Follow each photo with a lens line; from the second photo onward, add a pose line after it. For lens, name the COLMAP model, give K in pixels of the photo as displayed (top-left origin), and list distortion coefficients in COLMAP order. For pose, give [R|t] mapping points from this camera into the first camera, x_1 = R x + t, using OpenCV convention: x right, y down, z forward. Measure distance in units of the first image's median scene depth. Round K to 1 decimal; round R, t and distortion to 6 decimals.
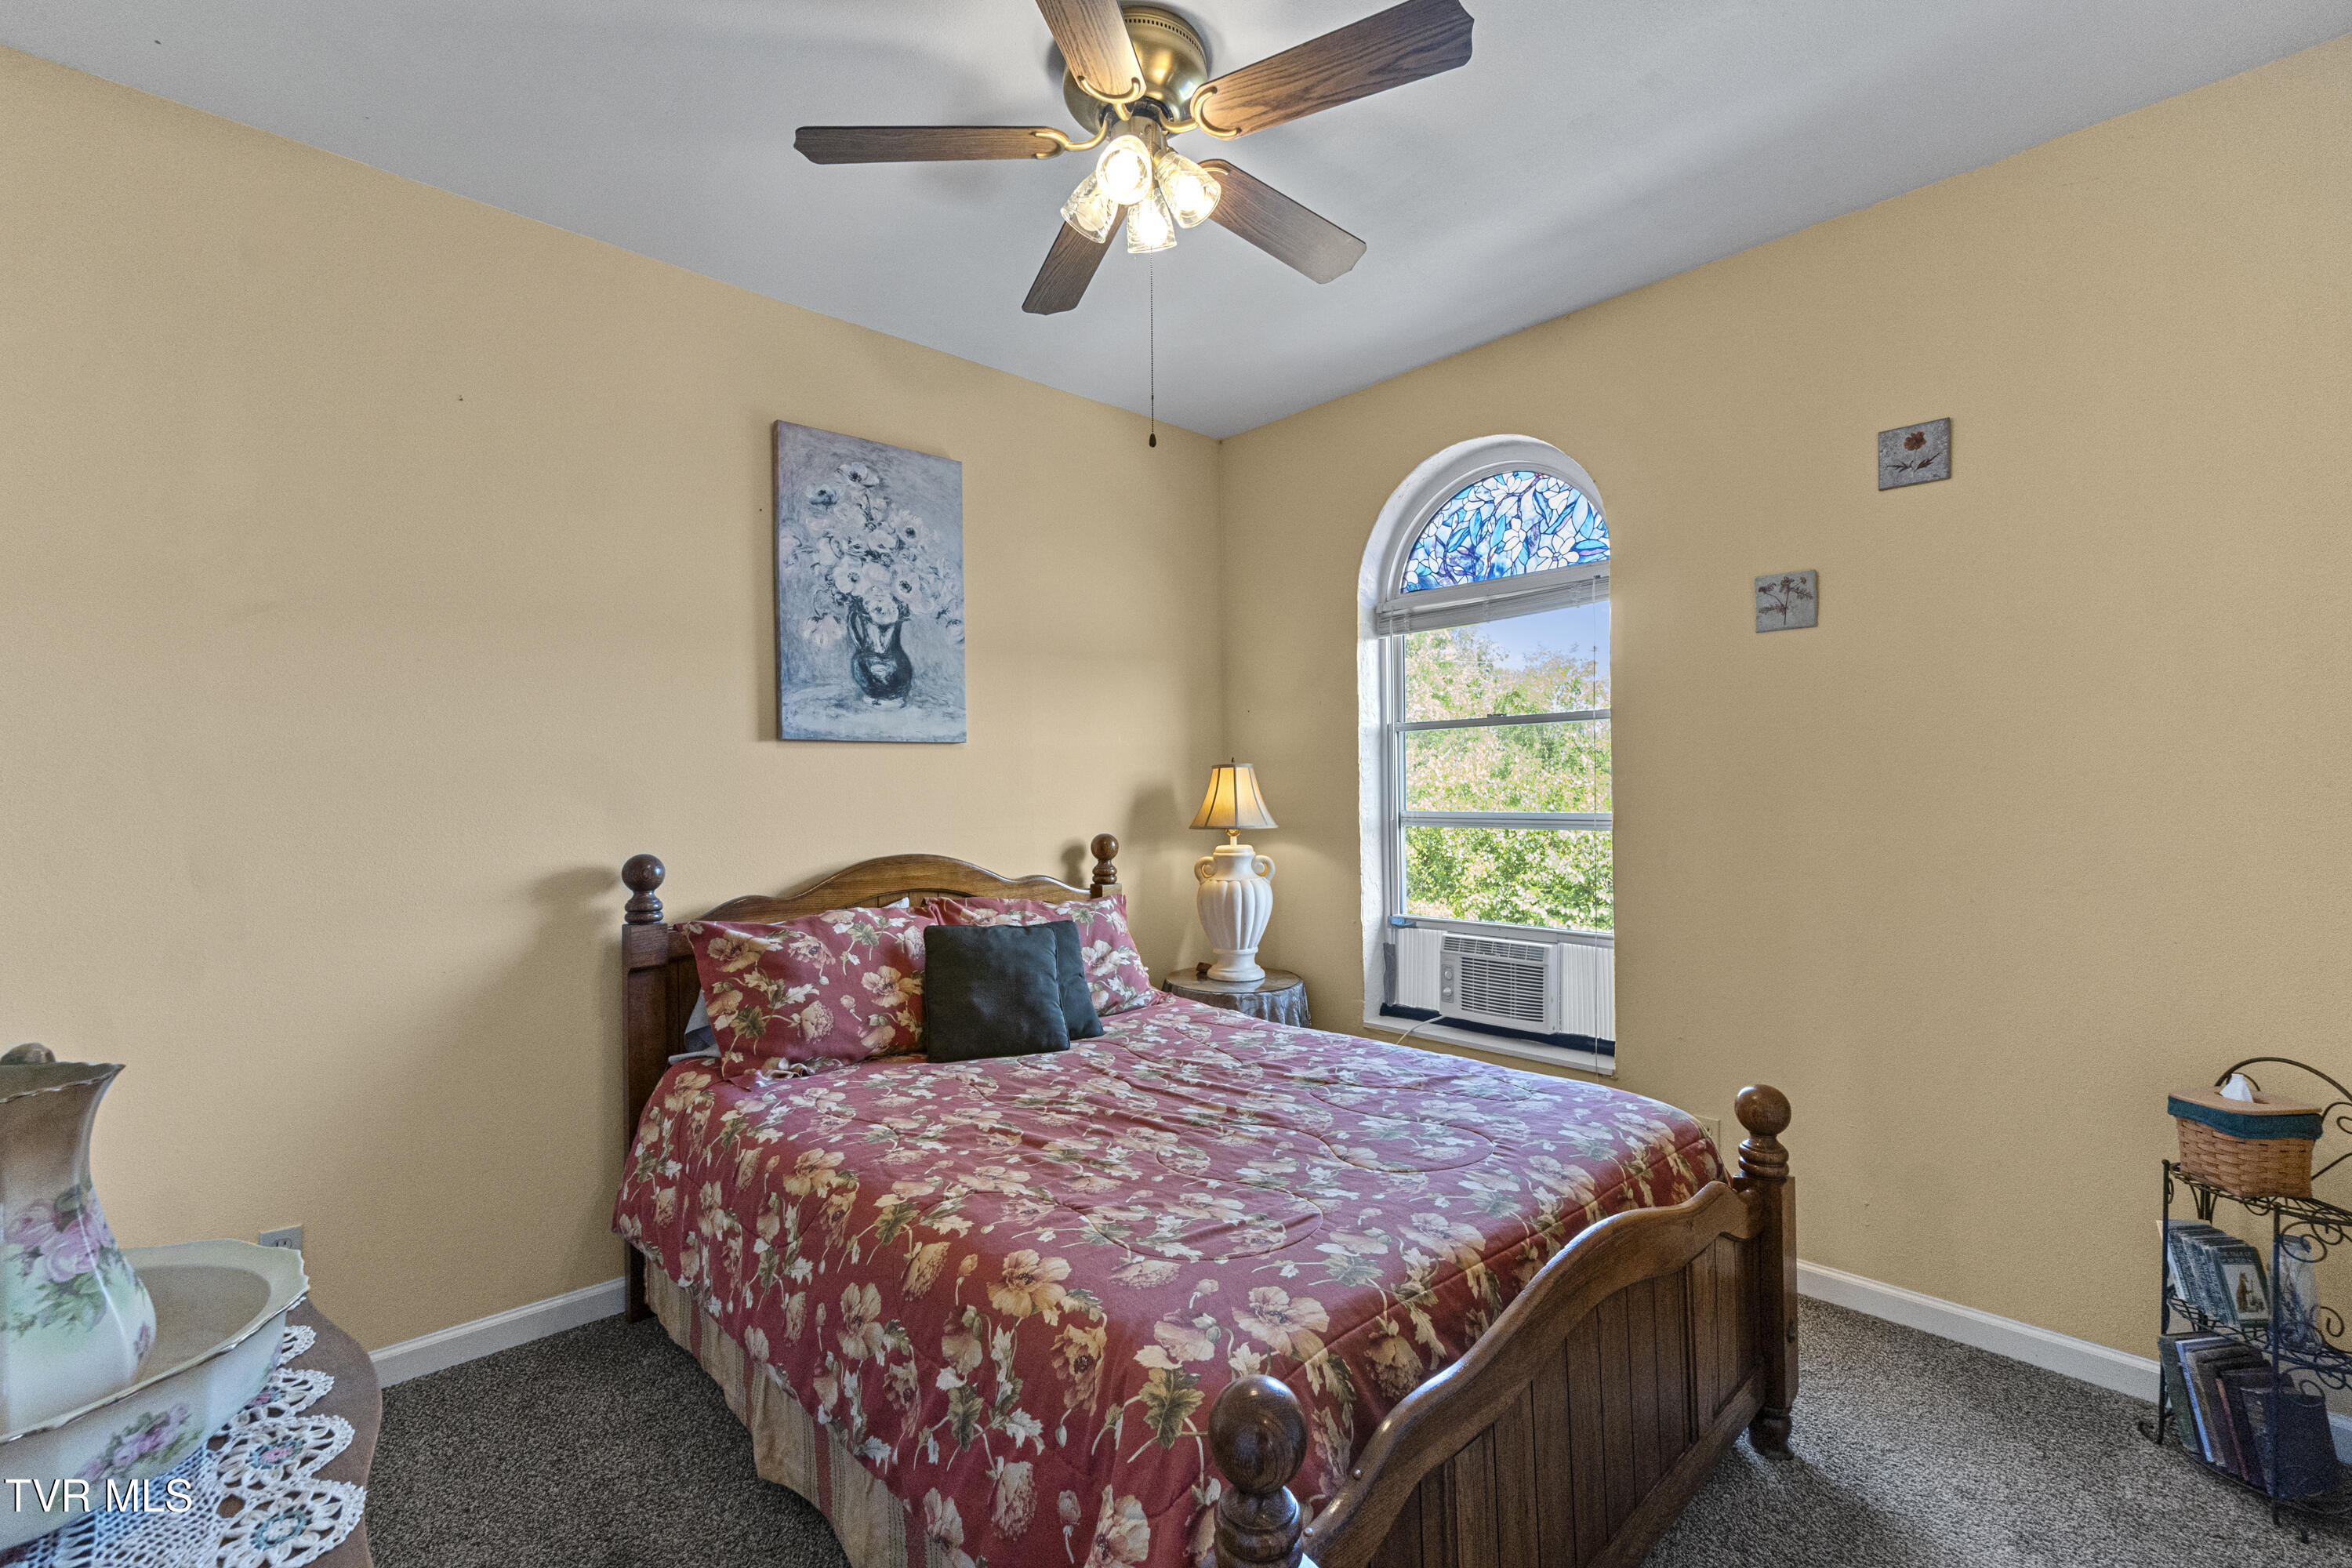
lens RADIAL K [[1030.7, 0, 1167.3], [0, 1030.7, 790.3], [0, 0, 1]] dist [0.000630, -0.000285]
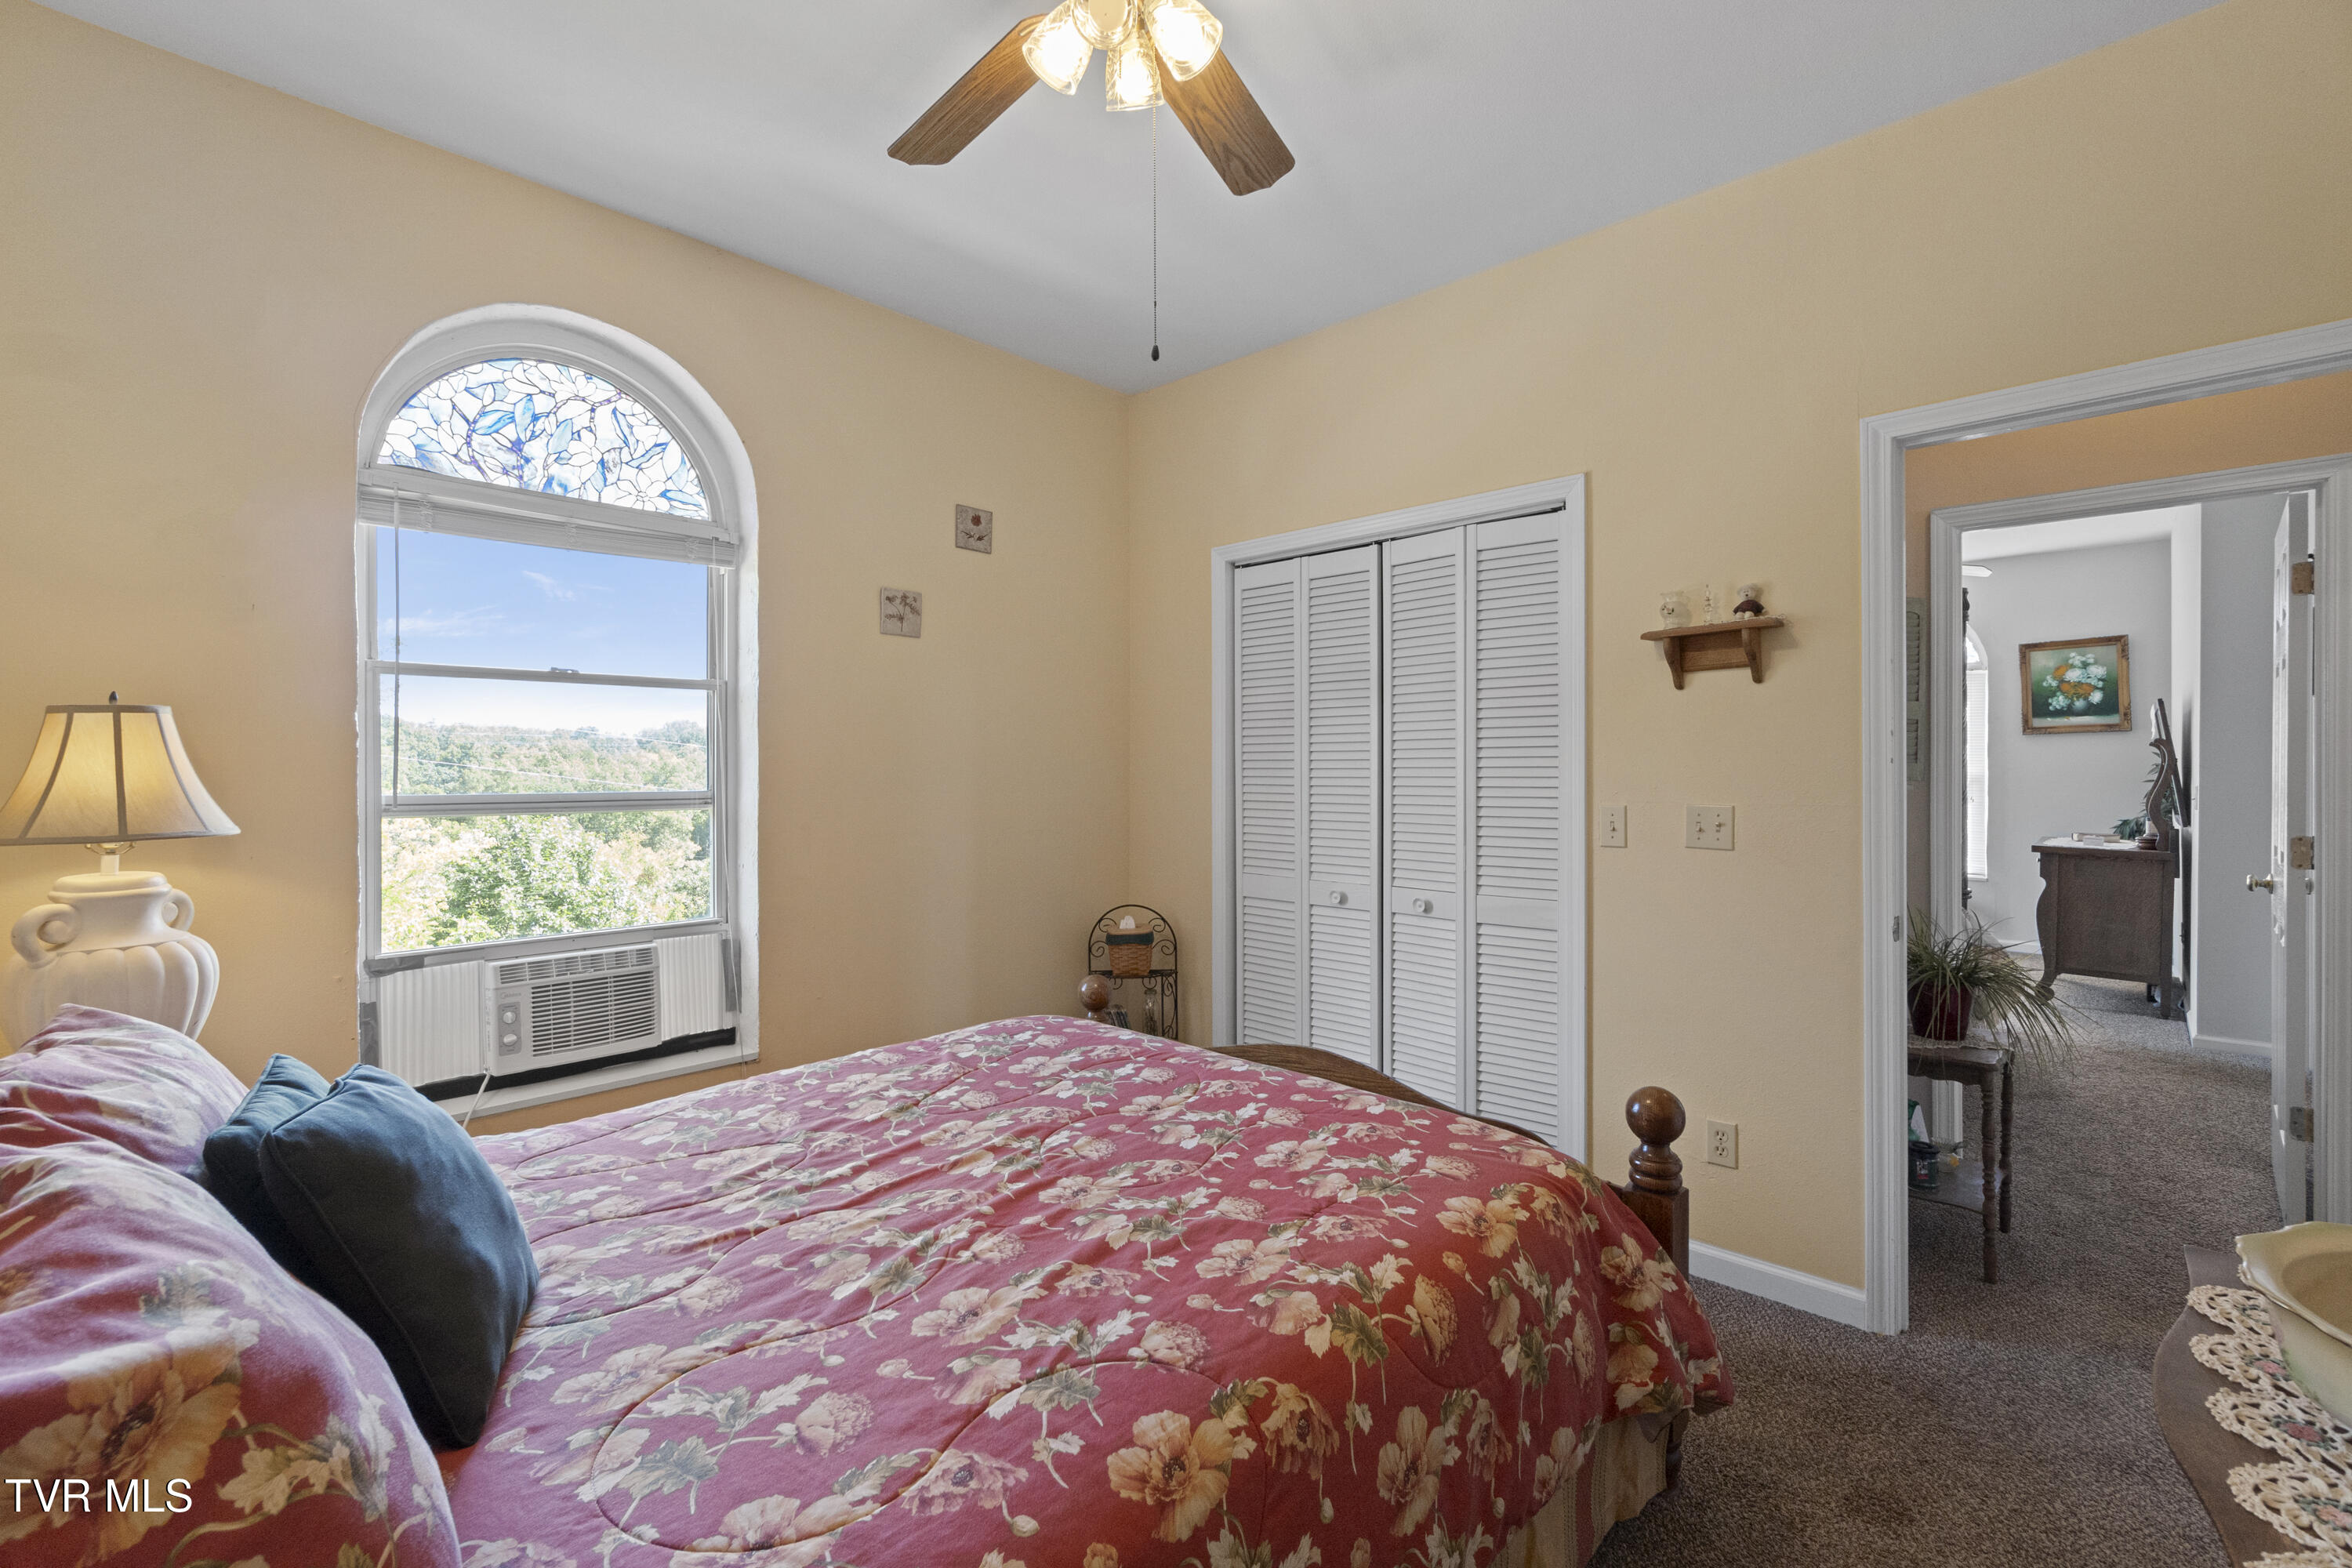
lens RADIAL K [[1022.2, 0, 1175.5], [0, 1022.2, 774.9], [0, 0, 1]] dist [-0.002481, -0.000008]
pose [[-0.068637, 0.001646, 0.997640, -0.689599], [0.000650, 0.999999, -0.001605, 0.012485], [-0.997641, 0.000538, -0.068638, 0.825197]]
